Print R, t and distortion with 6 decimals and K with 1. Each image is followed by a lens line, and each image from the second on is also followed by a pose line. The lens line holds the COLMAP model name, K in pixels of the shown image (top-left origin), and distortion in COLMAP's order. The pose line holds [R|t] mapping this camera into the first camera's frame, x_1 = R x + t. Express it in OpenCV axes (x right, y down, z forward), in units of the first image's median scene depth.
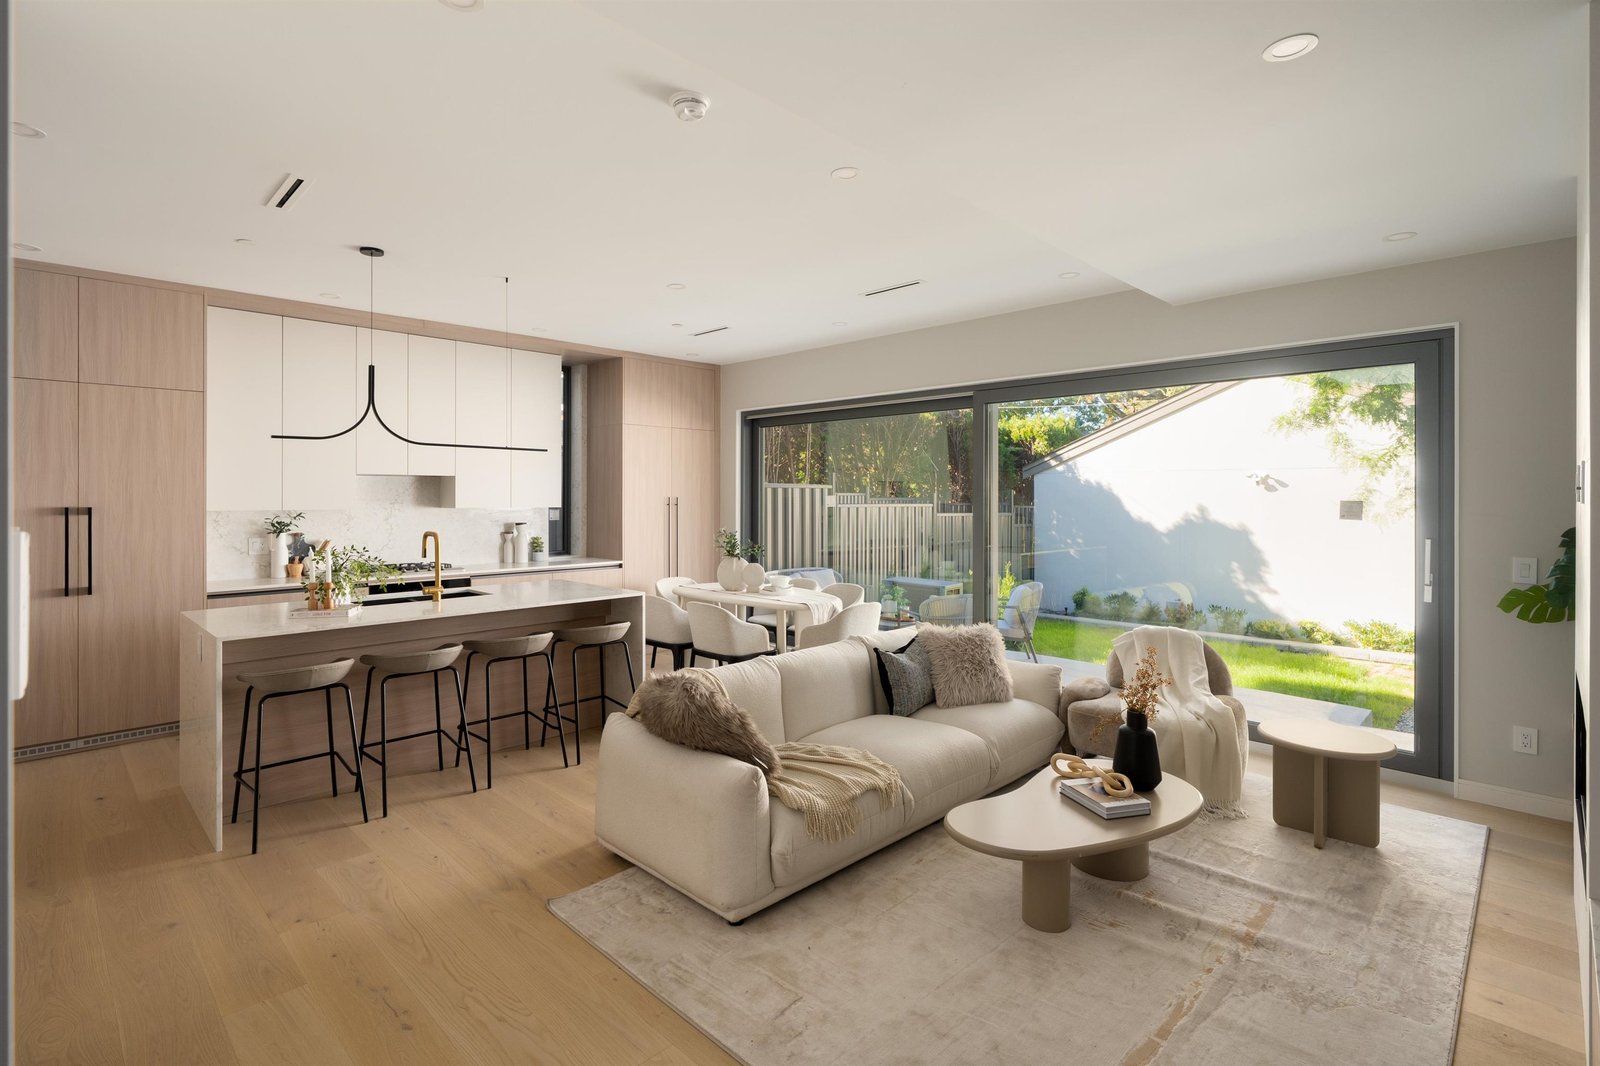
lens RADIAL K [[765.6, 0, 758.5], [0, 765.6, 495.4], [0, 0, 1]] dist [-0.000152, 0.000183]
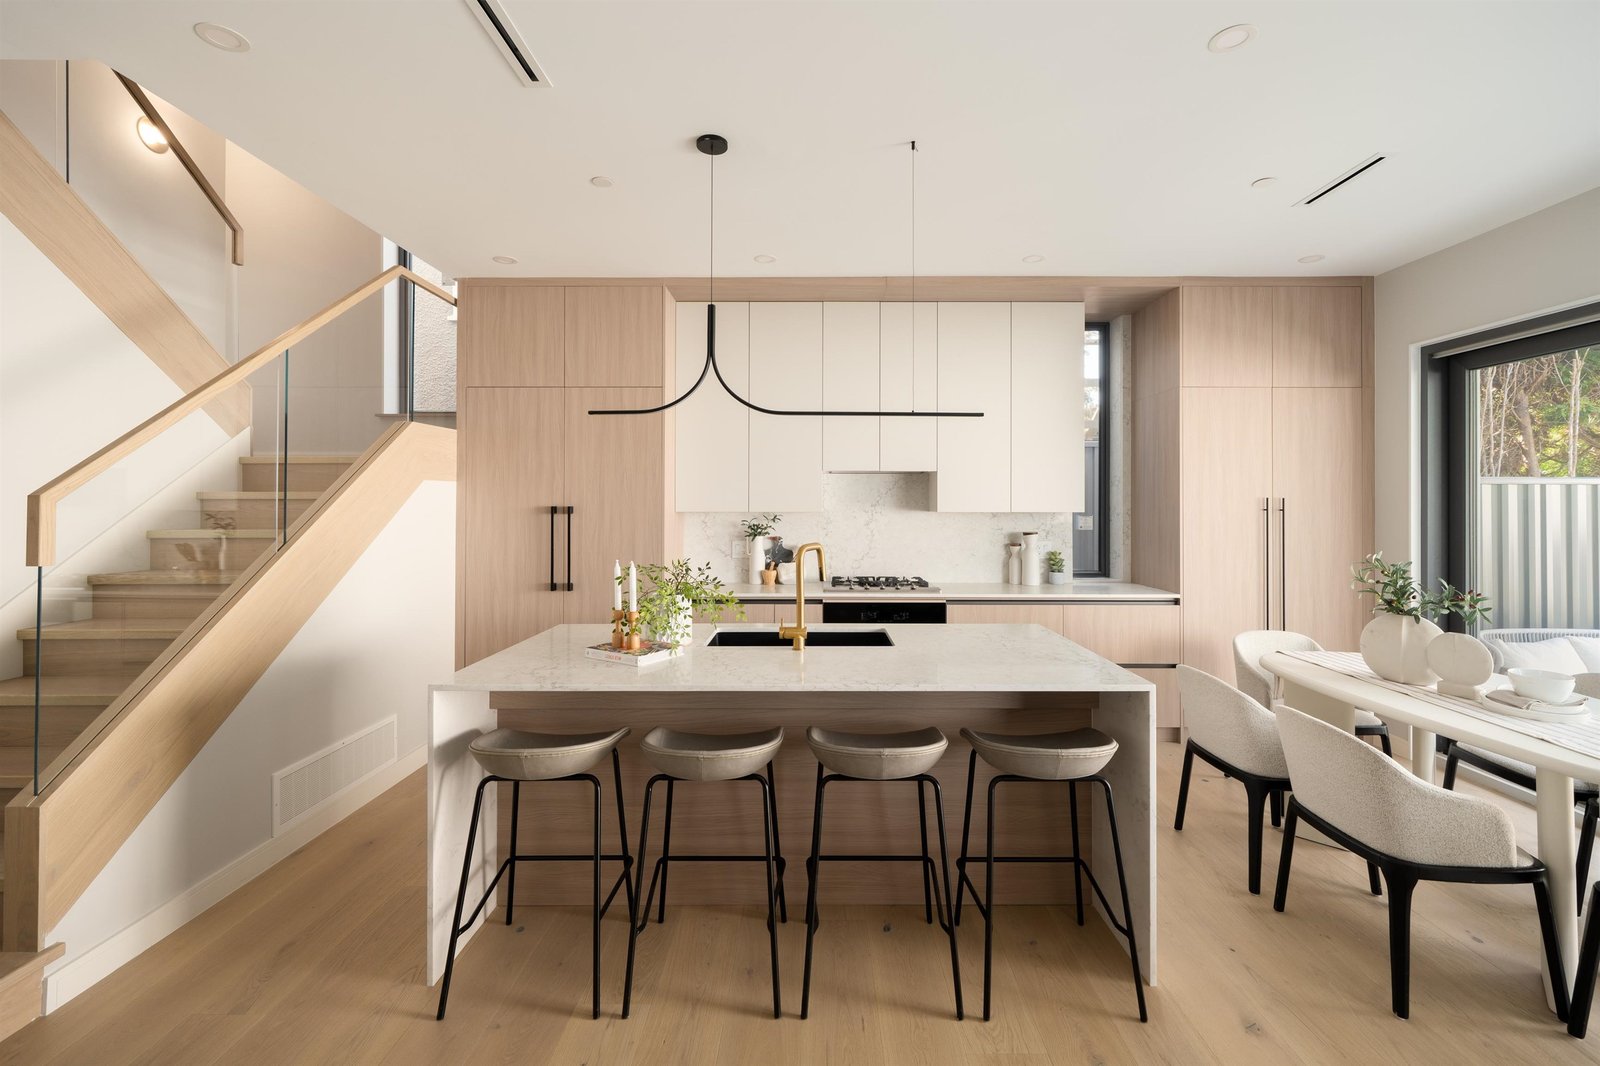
lens RADIAL K [[666.7, 0, 814.8], [0, 666.7, 500.9], [0, 0, 1]] dist [-0.000508, 0.000112]
pose [[0.723760, -0.002619, -0.690046, -0.010457], [-0.000216, 0.999992, -0.004022, 0.009180], [0.690051, 0.003060, 0.723754, 0.458872]]
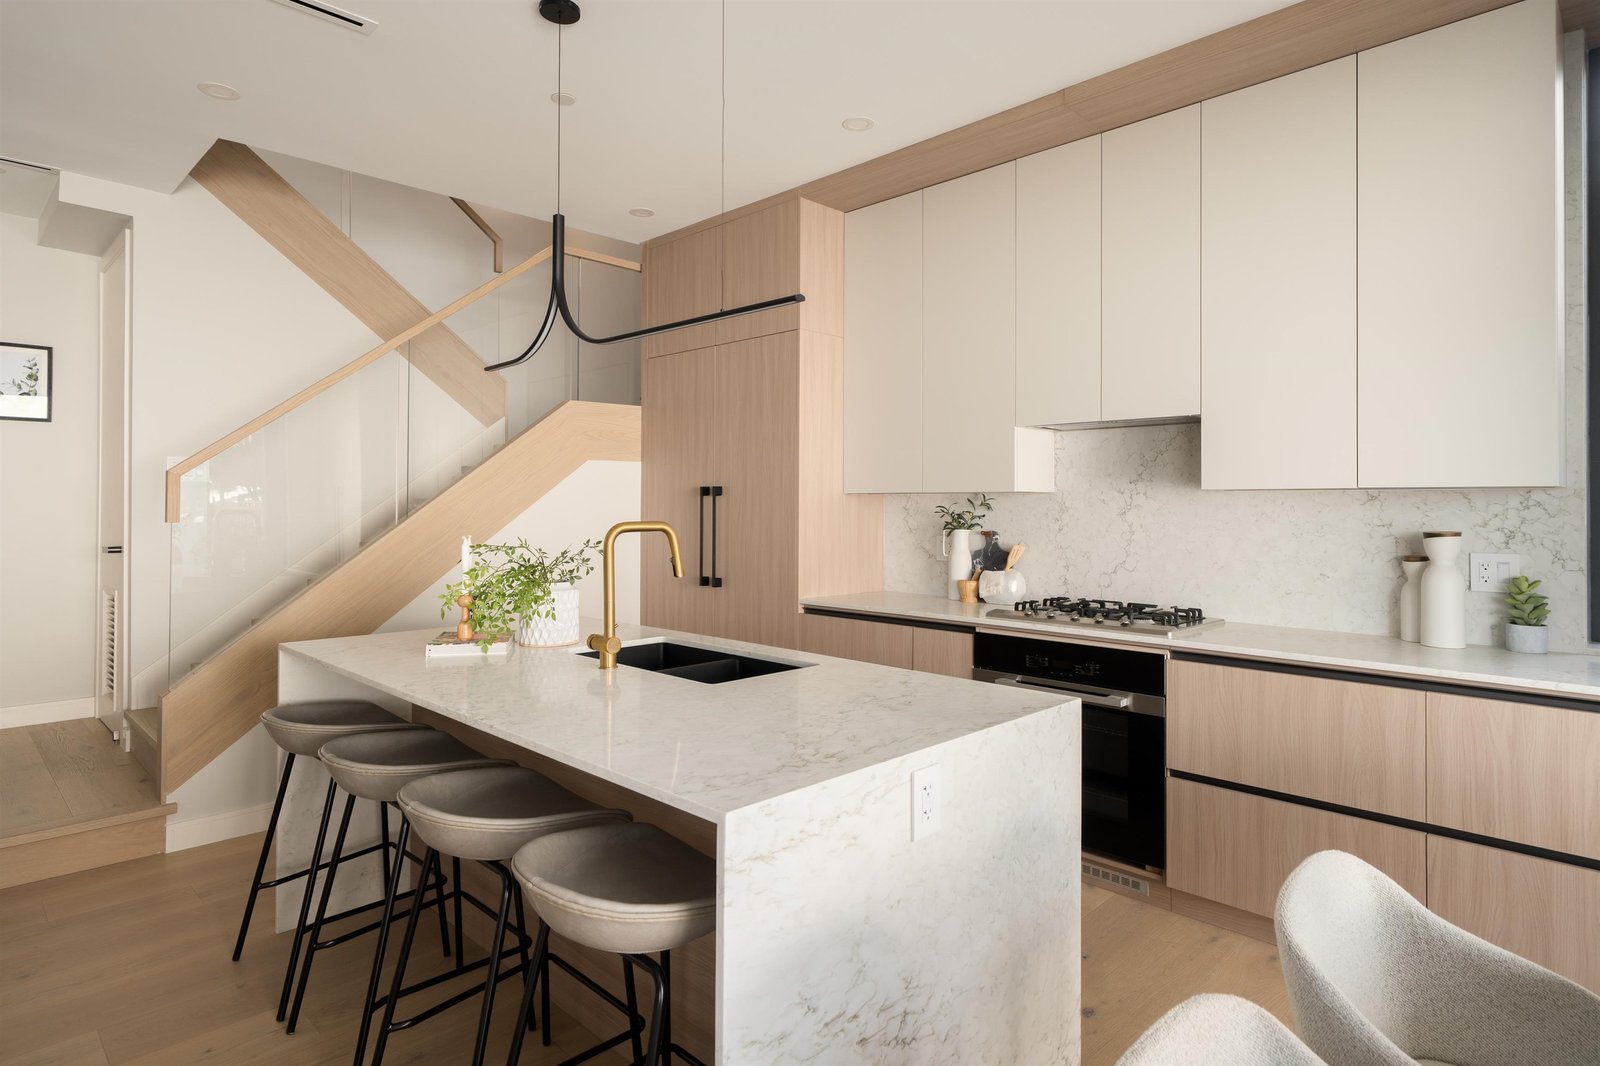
lens RADIAL K [[874.4, 0, 821.8], [0, 874.4, 490.6], [0, 0, 1]] dist [0.000518, 0.000508]
pose [[0.041516, -0.015405, -0.999019, 0.097249], [-0.000031, 0.999881, -0.015420, 0.028106], [0.999138, 0.000672, 0.041510, 0.857780]]
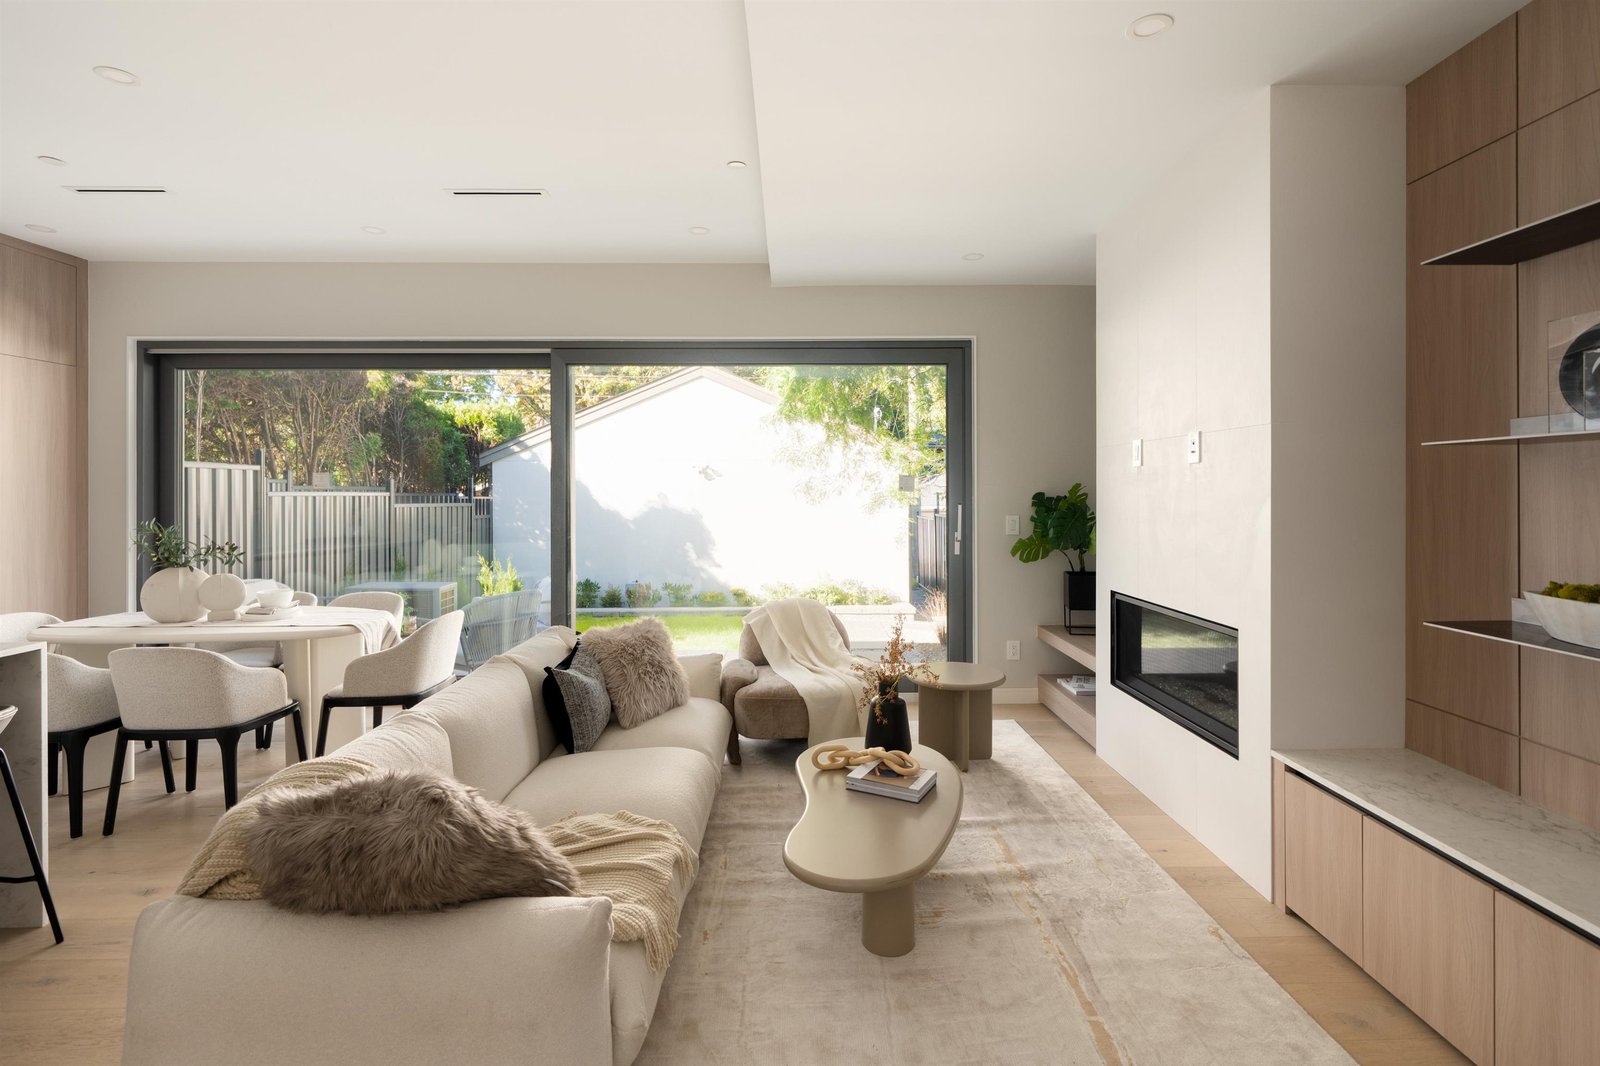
lens RADIAL K [[757.0, 0, 809.2], [0, 757.0, 491.2], [0, 0, 1]] dist [0.000168, -0.000042]
pose [[0.676447, -0.003500, 0.736483, -0.147972], [0.003790, 0.999992, 0.001271, 0.022401], [-0.736482, 0.001931, 0.676455, 0.232732]]
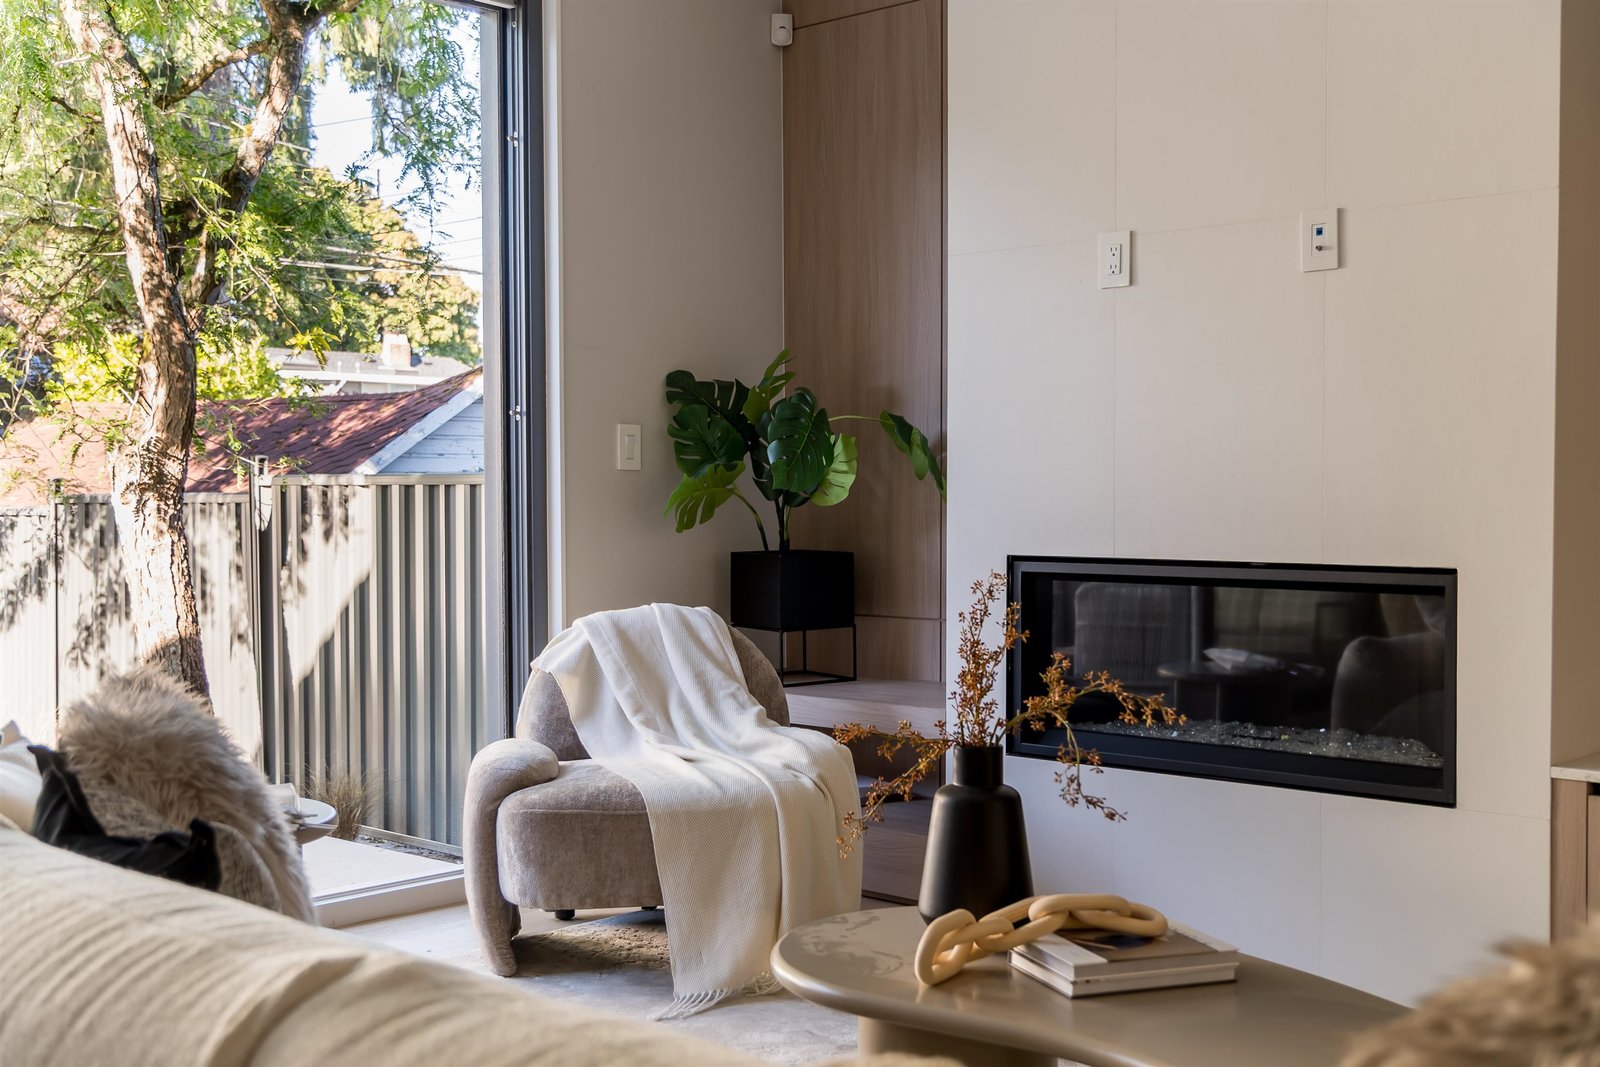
lens RADIAL K [[1793.8, 0, 800.0], [0, 1793.8, 533.5], [0, 0, 1]] dist [0.004652, 0.007543]
pose [[-0.067490, -0.026081, 0.997379, -0.214744], [0.001138, 0.999656, 0.026218, 0.082444], [-0.997719, 0.002905, -0.067437, 0.623571]]
